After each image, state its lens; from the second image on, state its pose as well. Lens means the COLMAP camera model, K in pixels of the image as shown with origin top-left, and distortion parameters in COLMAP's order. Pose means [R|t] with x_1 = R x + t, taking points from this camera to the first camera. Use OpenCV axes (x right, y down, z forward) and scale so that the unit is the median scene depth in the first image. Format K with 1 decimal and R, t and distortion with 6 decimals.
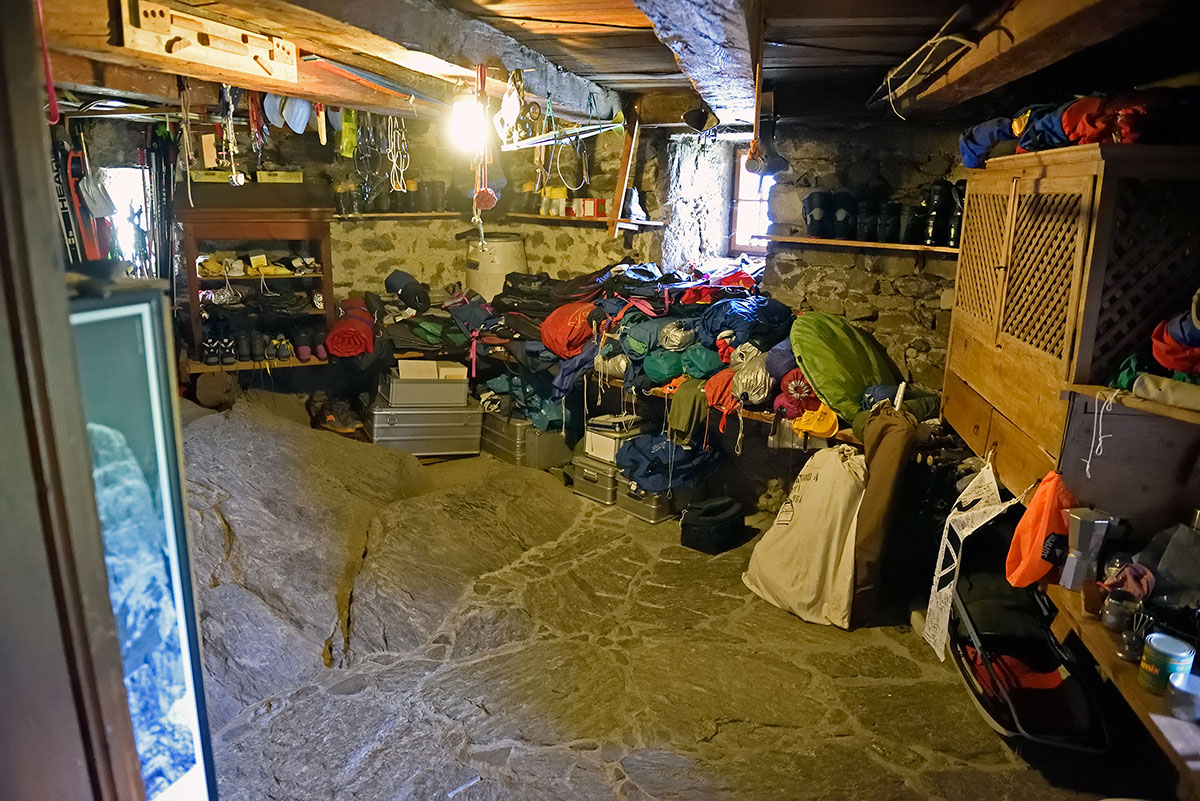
lens RADIAL K [[827.4, 0, 603.0], [0, 827.4, 403.5], [0, 0, 1]] dist [-0.046502, -0.003030]
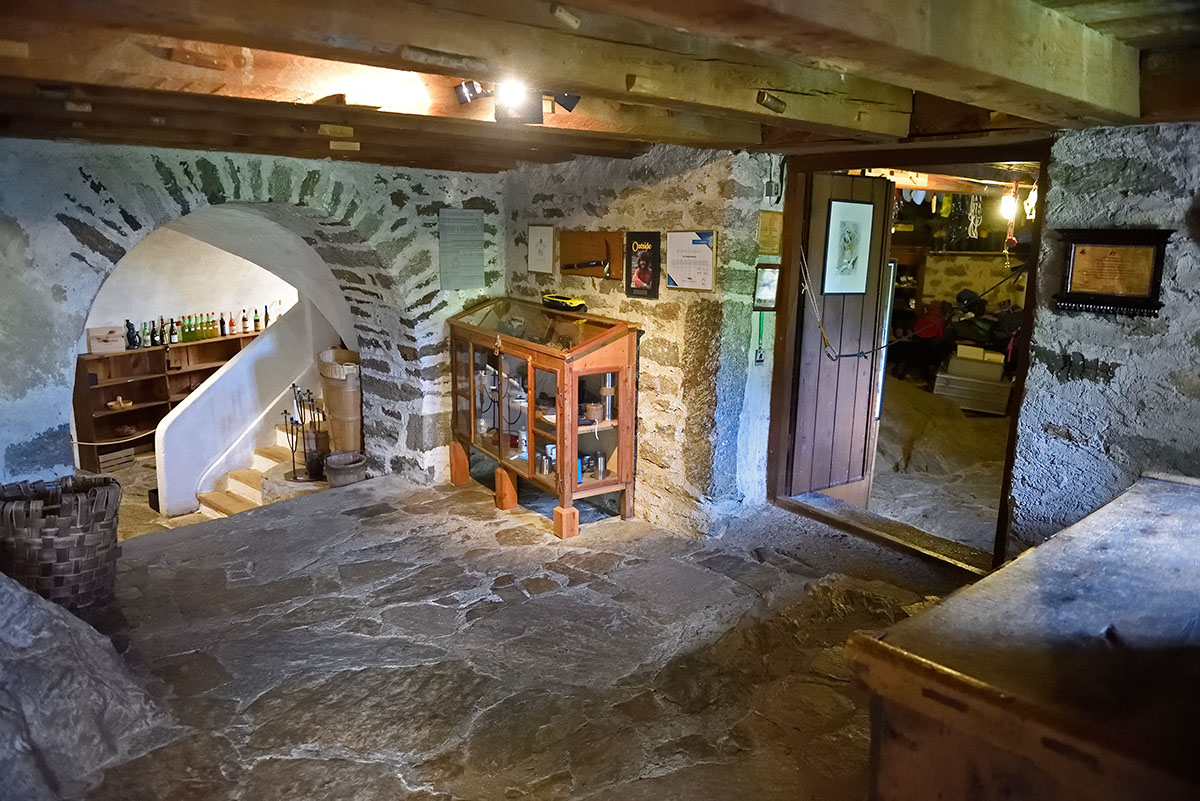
lens RADIAL K [[827.4, 0, 595.6], [0, 827.4, 402.9], [0, 0, 1]] dist [-0.046502, -0.003030]
pose [[0.780820, 0.129940, -0.611093, 0.176884], [-0.162091, 0.986772, 0.002712, 0.161520], [0.603362, 0.096935, 0.791554, -0.623794]]
